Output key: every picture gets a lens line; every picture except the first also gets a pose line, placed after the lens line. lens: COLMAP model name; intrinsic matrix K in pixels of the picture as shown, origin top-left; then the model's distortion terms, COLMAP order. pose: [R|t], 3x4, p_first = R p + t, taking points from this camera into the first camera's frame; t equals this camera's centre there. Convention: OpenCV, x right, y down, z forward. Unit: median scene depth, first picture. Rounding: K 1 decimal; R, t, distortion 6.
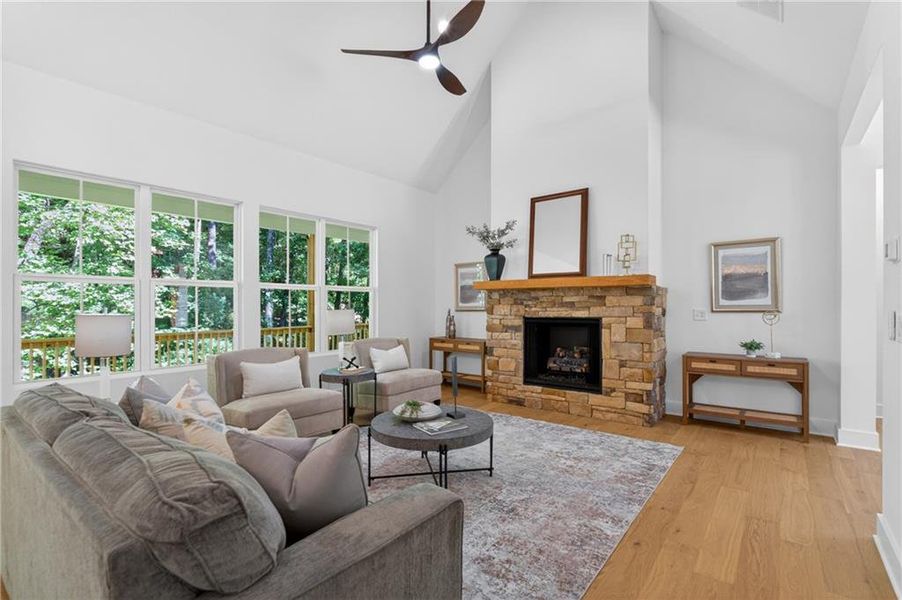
lens RADIAL K [[418.3, 0, 452.5], [0, 418.3, 304.9], [0, 0, 1]] dist [-0.005207, 0.000846]
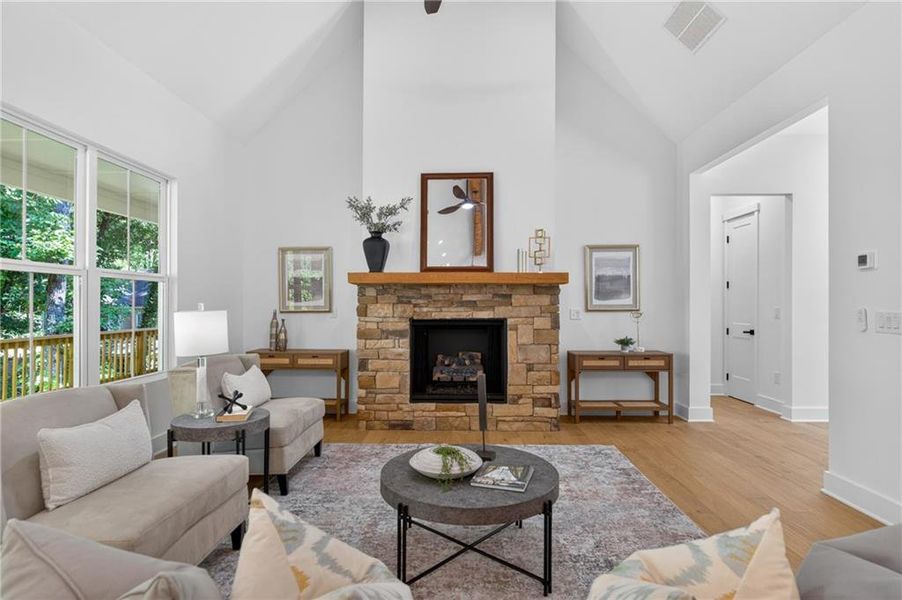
lens RADIAL K [[472.4, 0, 448.5], [0, 472.4, 302.4], [0, 0, 1]] dist [0.003383, 0.000107]
pose [[0.800798, 0.004613, 0.598917, -0.358336], [-0.002939, 0.999989, -0.003773, -0.000071], [-0.598928, 0.001261, 0.800802, 0.256083]]
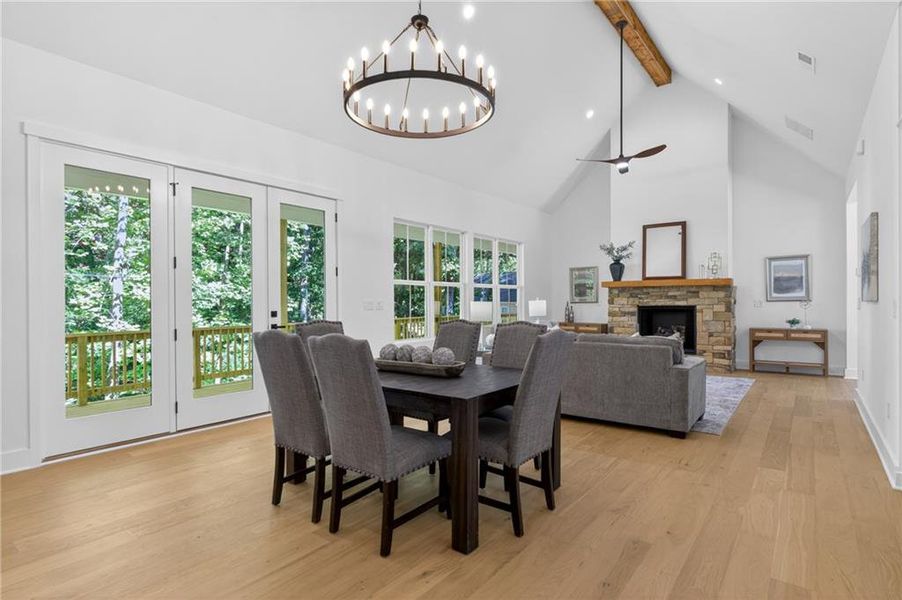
lens RADIAL K [[472.4, 0, 453.3], [0, 472.4, 300.6], [0, 0, 1]] dist [0.003383, 0.000107]
pose [[0.999846, -0.006076, 0.016480, -0.571610], [0.006029, 0.999978, 0.002878, 0.002005], [-0.016497, -0.002778, 0.999860, -0.736584]]
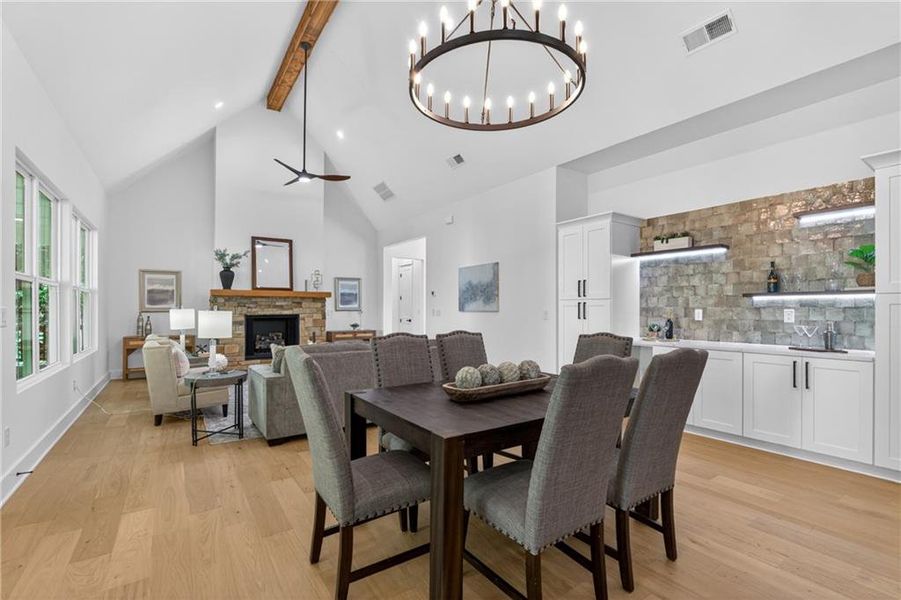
lens RADIAL K [[417.9, 0, 456.9], [0, 417.9, 306.3], [0, 0, 1]] dist [-0.005207, 0.000846]
pose [[0.285351, 0.005990, 0.958404, -1.164816], [-0.003036, 0.999981, -0.005346, 0.004003], [-0.958418, -0.001384, 0.285364, -0.156079]]
